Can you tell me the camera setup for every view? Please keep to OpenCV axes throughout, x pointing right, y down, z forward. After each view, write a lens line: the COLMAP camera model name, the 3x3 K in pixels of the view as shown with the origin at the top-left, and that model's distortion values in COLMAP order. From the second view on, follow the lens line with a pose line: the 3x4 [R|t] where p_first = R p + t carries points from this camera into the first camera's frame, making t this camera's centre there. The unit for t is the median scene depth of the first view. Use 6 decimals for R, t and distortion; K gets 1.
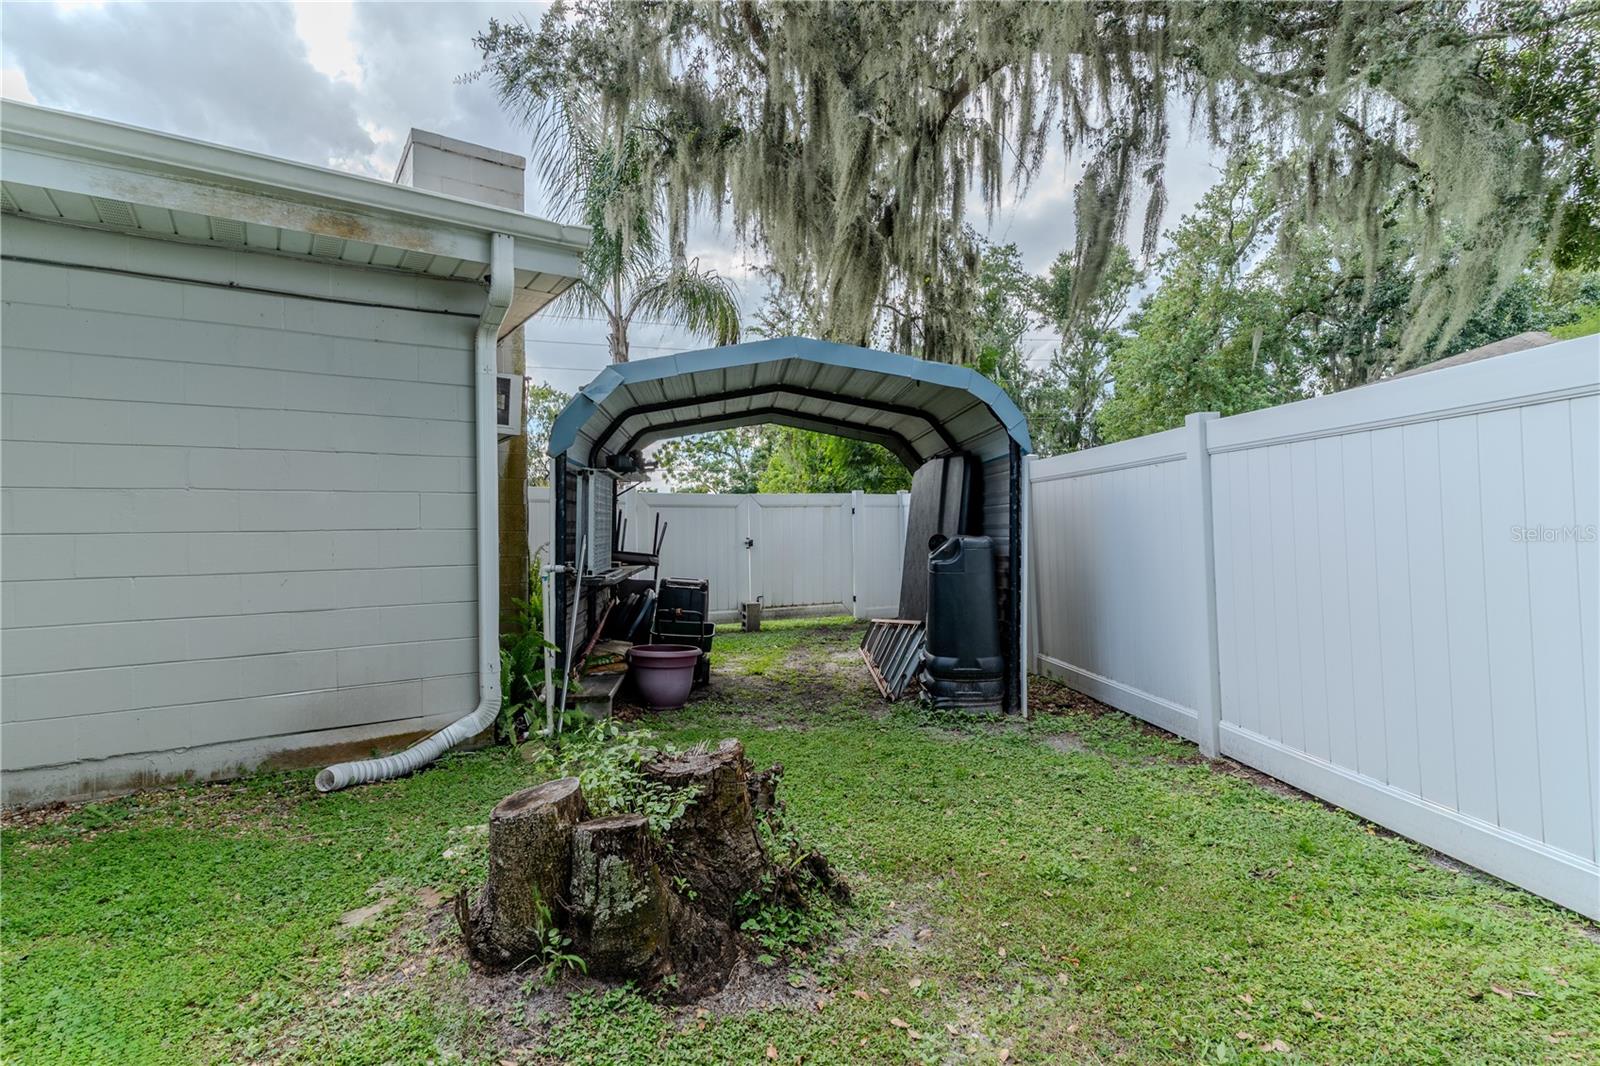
lens RADIAL K [[780.2, 0, 800.6], [0, 780.2, 530.0], [0, 0, 1]] dist [0.001365, 0.000372]
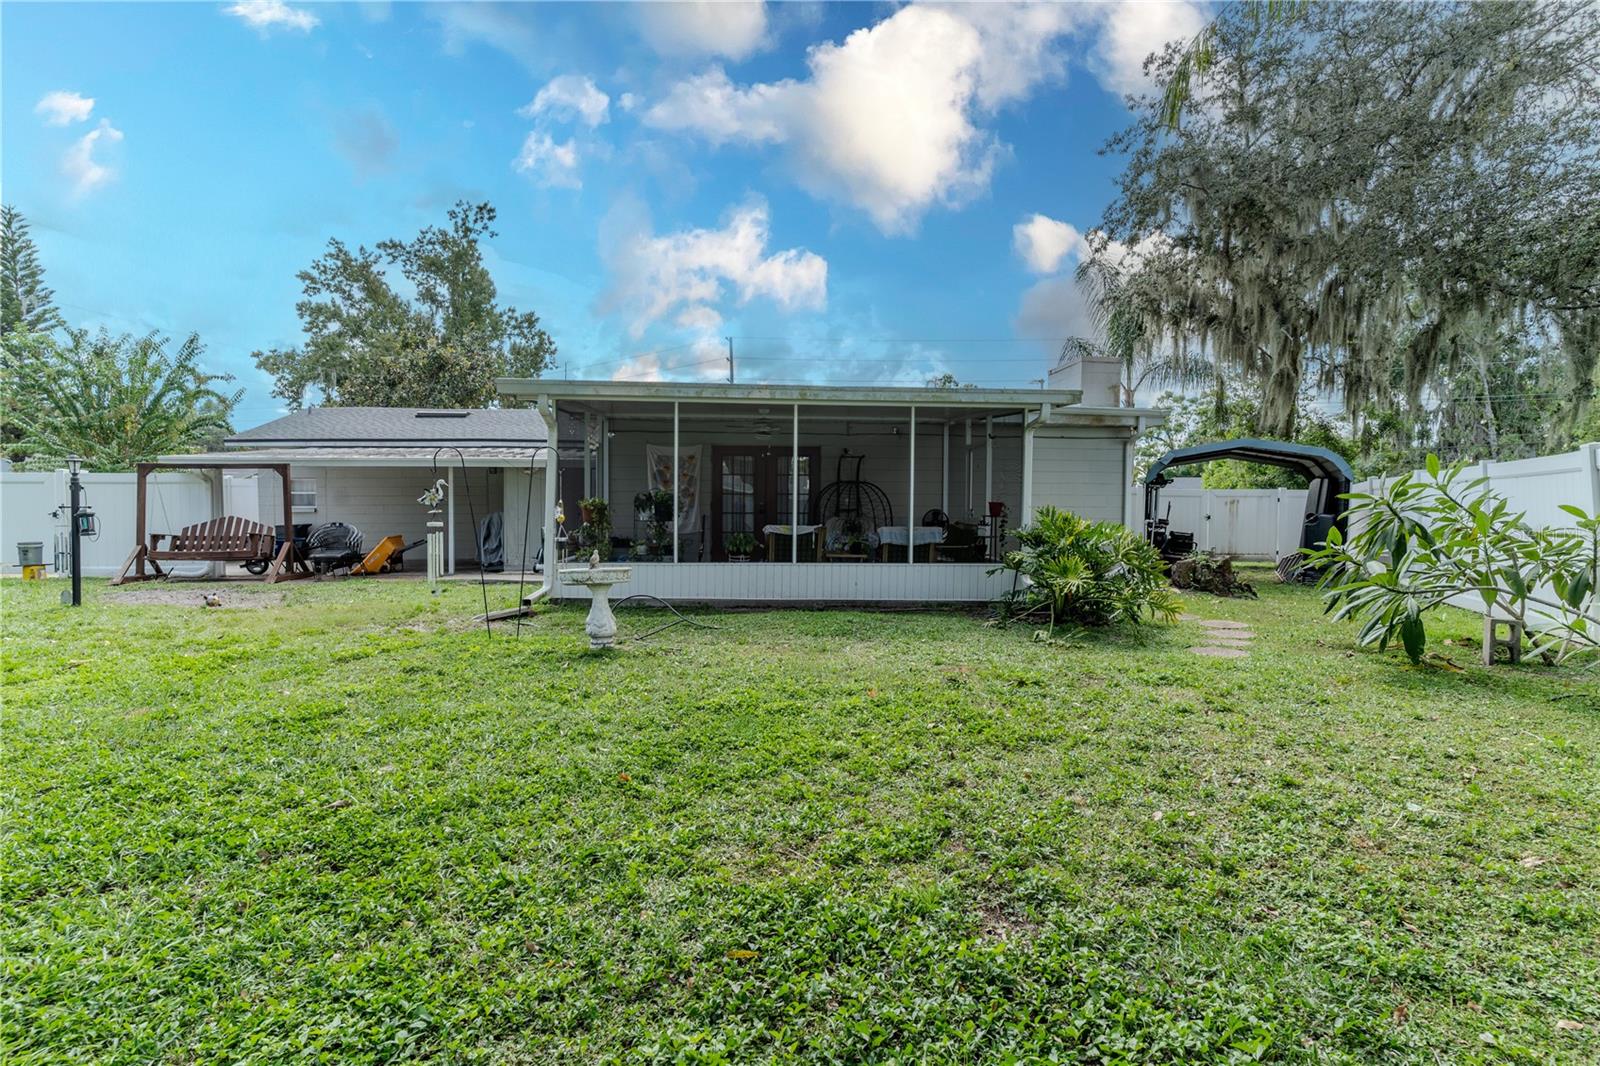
lens RADIAL K [[780.2, 0, 792.5], [0, 780.2, 526.5], [0, 0, 1]] dist [0.001365, 0.000372]
pose [[0.870572, 0.032832, -0.490944, -0.023481], [-0.020785, 0.999335, 0.029974, 0.005796], [0.491602, -0.015890, 0.870675, -1.482208]]
